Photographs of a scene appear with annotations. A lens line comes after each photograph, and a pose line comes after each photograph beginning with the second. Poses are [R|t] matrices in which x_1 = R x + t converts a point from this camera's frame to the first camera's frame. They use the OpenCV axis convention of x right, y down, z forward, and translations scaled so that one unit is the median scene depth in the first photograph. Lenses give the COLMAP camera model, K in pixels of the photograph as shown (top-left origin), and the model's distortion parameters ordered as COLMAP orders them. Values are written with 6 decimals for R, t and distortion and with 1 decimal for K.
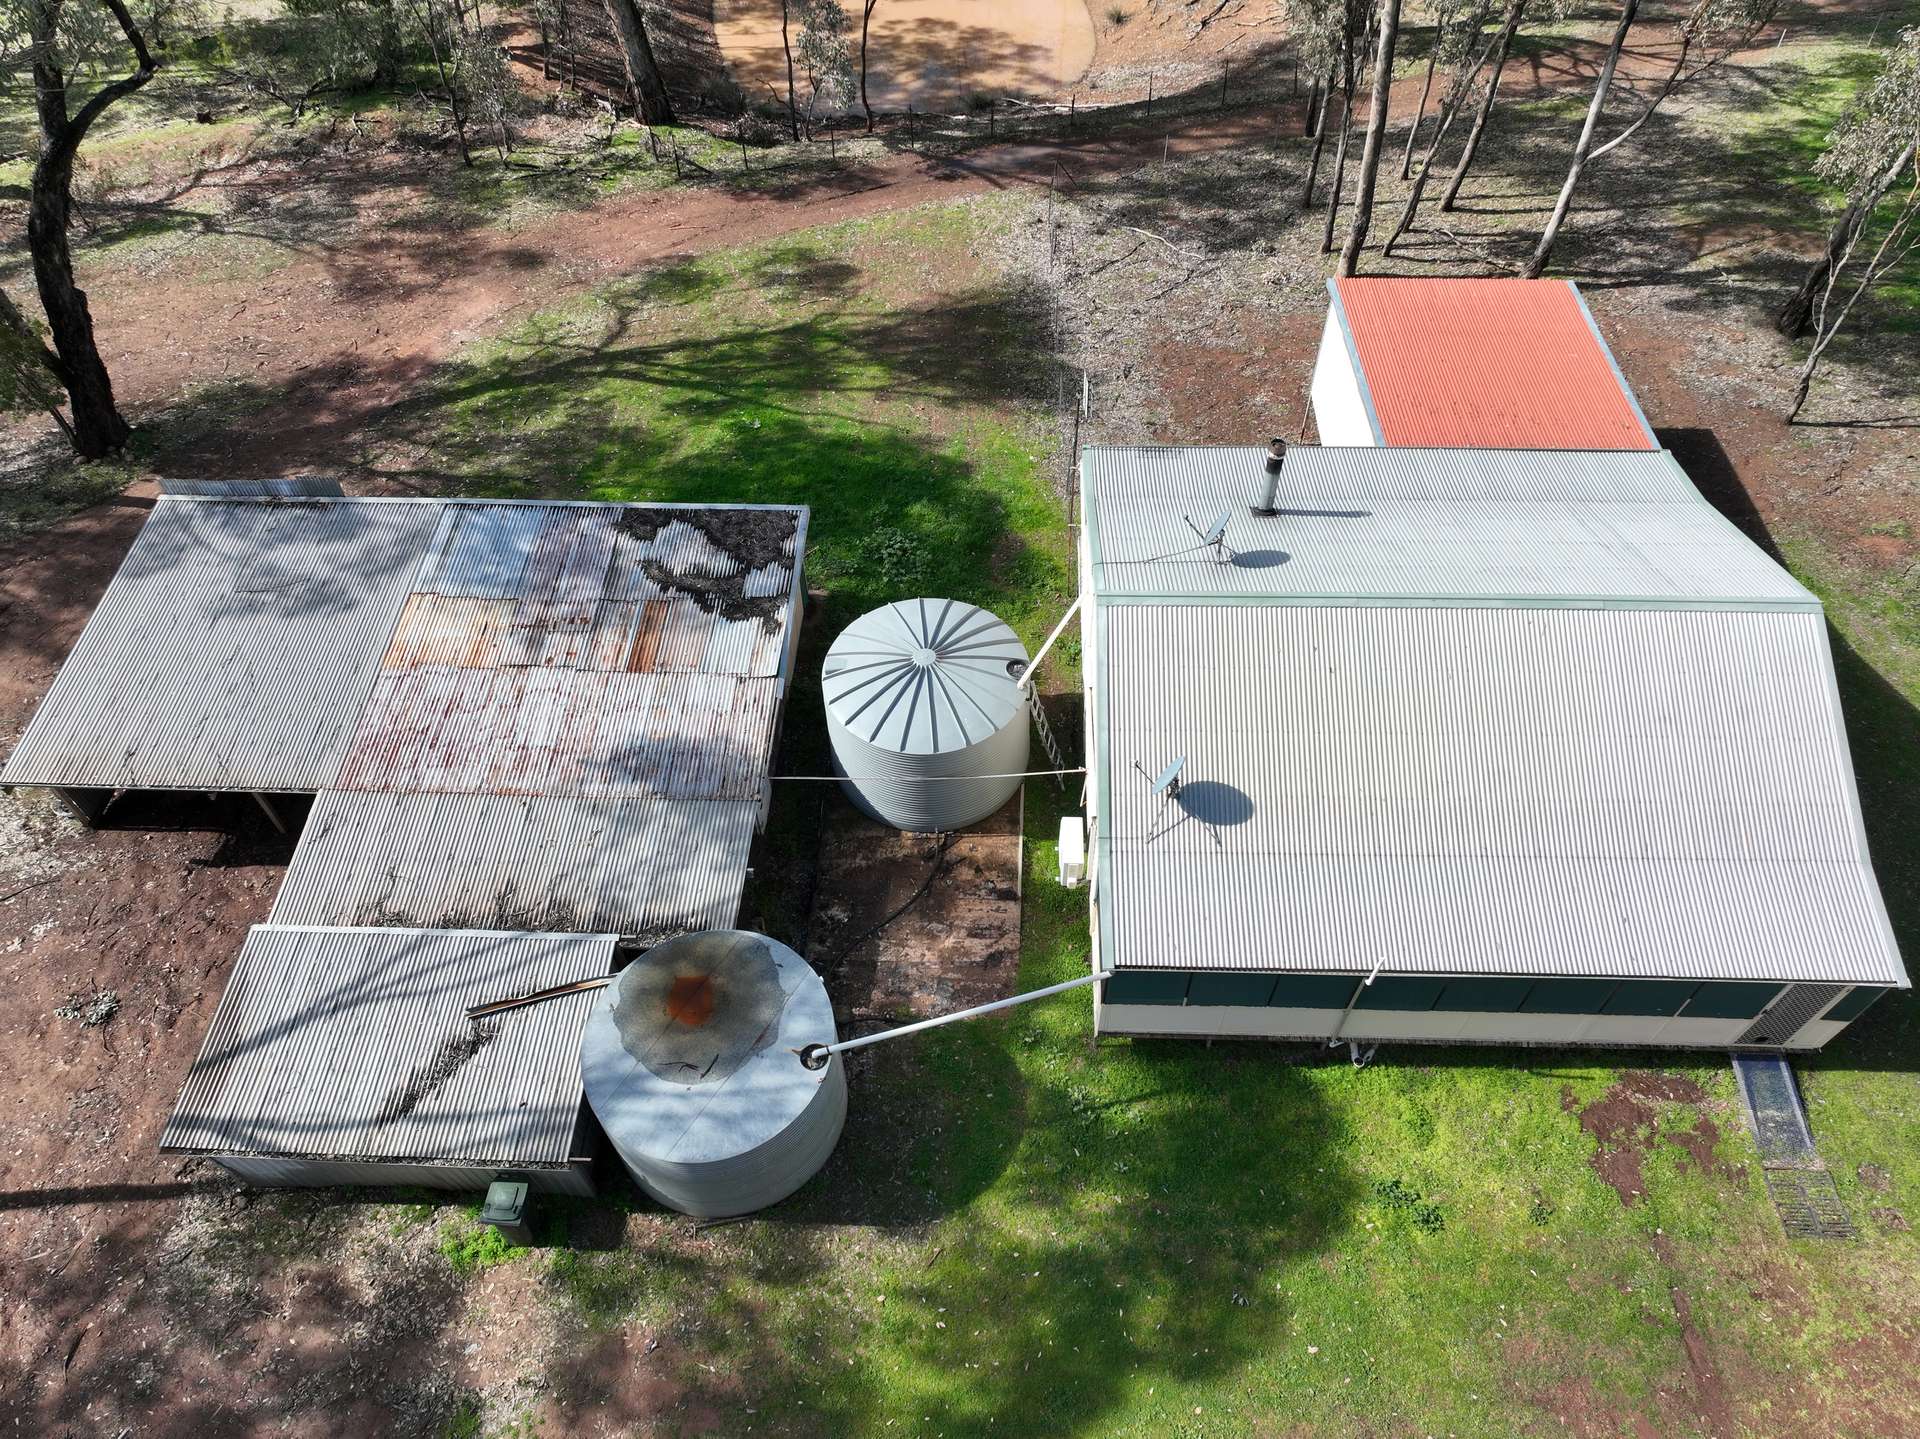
lens RADIAL K [[1354.8, 0, 963.5], [0, 1354.8, 717.7], [0, 0, 1]] dist [-0.004479, 0.023511]
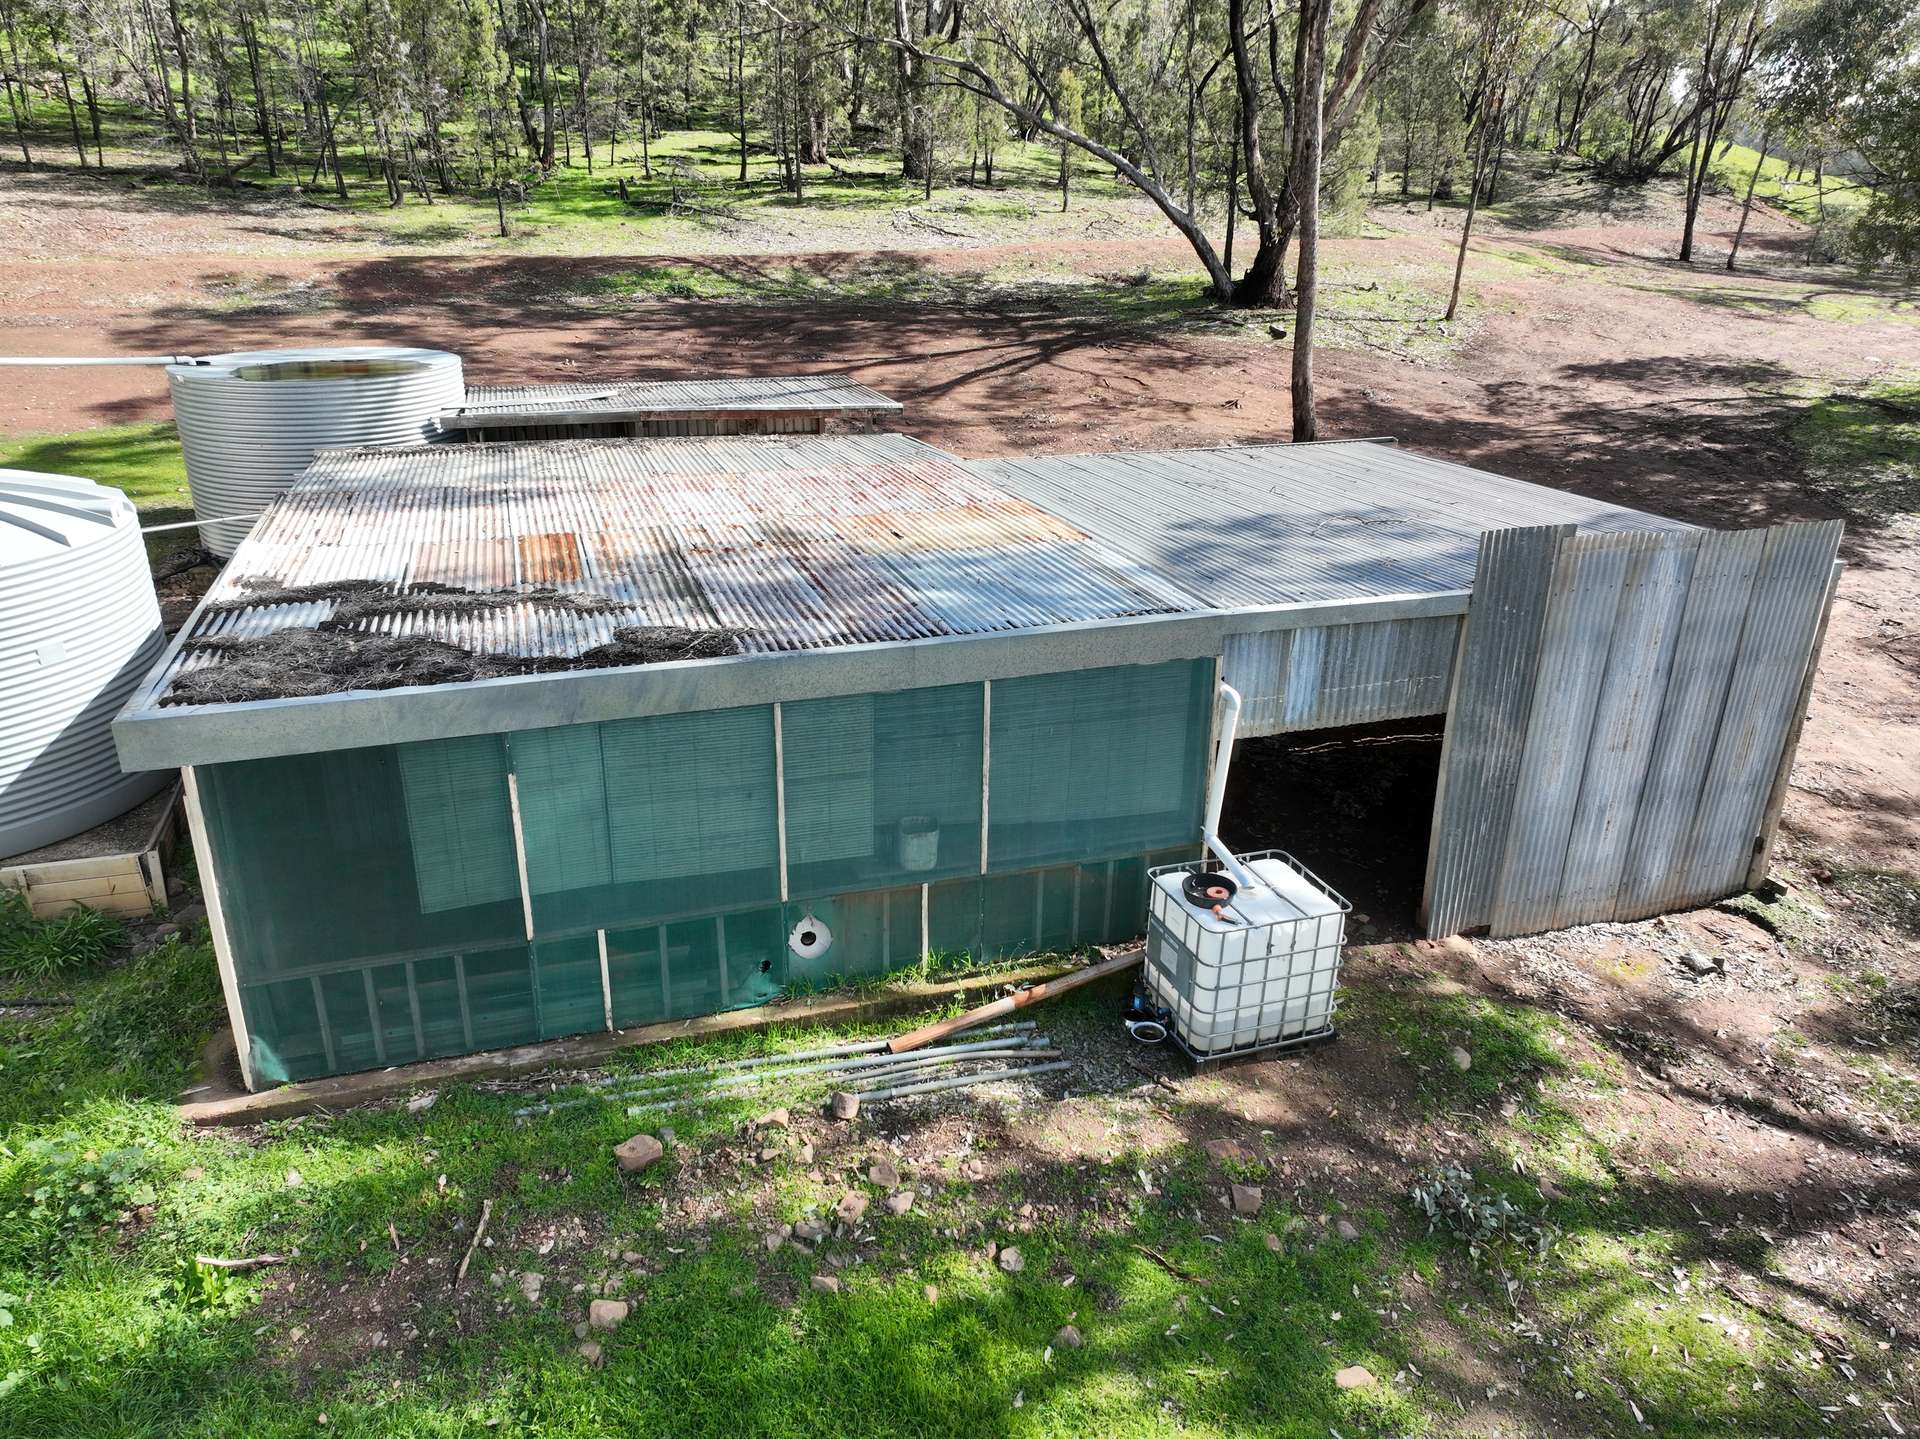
lens RADIAL K [[1354.2, 0, 964.5], [0, 1354.2, 716.0], [0, 0, 1]] dist [-0.001430, 0.020919]
pose [[-0.937208, 0.125830, -0.325283, -0.223881], [-0.277587, 0.295541, 0.914112, -0.554875], [0.211157, 0.947007, -0.242054, 1.296022]]
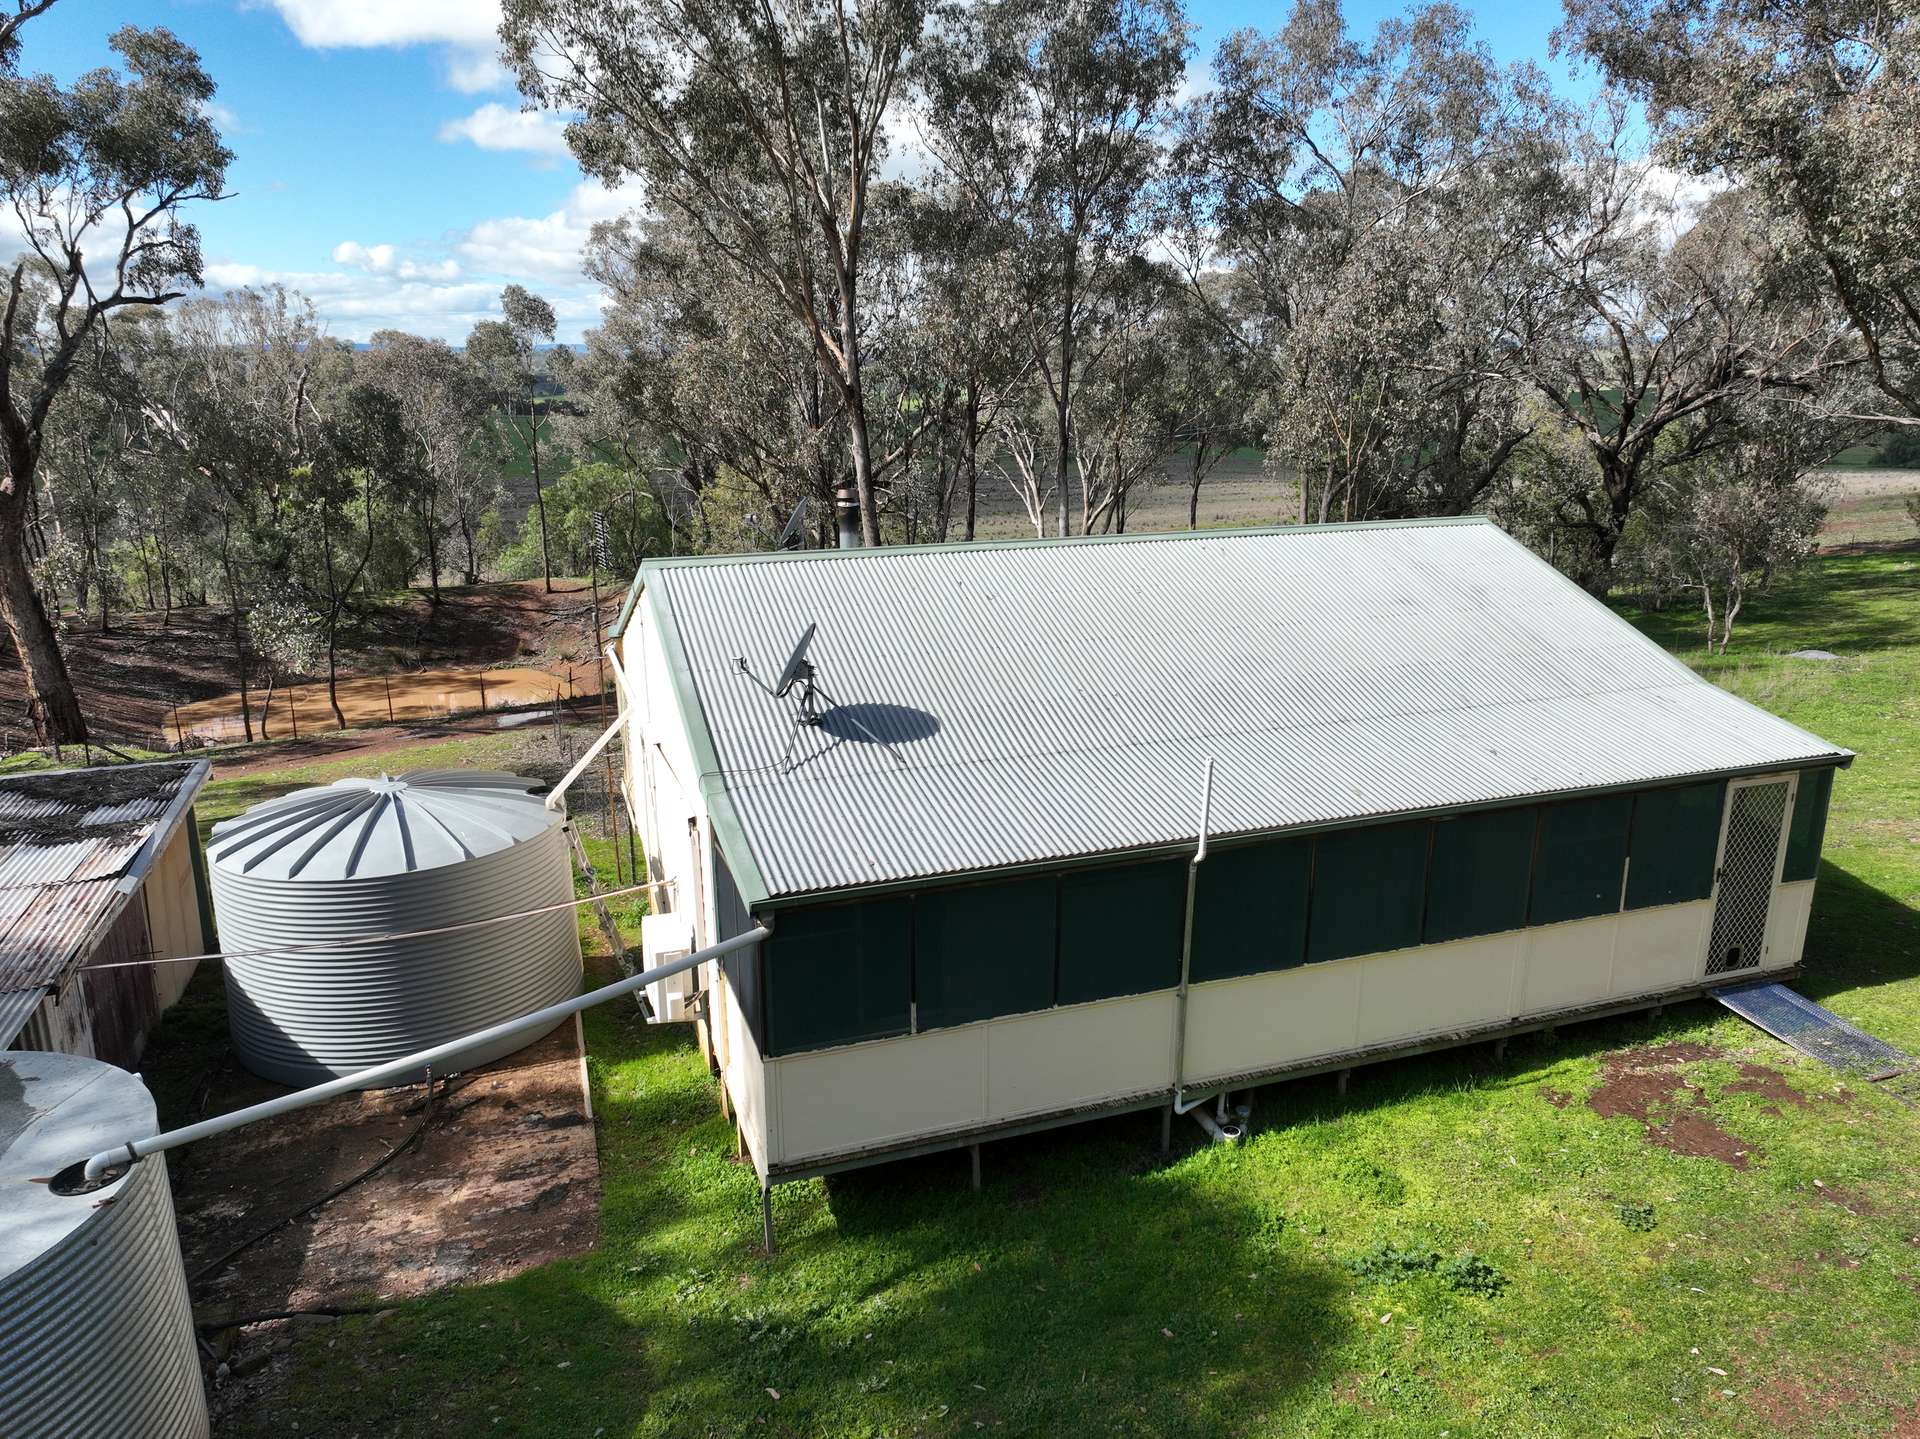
lens RADIAL K [[1354.2, 0, 964.5], [0, 1354.2, 716.0], [0, 0, 1]] dist [-0.001430, 0.020919]
pose [[0.932559, -0.084511, 0.350987, 0.003025], [0.278265, 0.787664, -0.549685, 0.361792], [-0.230005, 0.610281, 0.758060, 0.445350]]
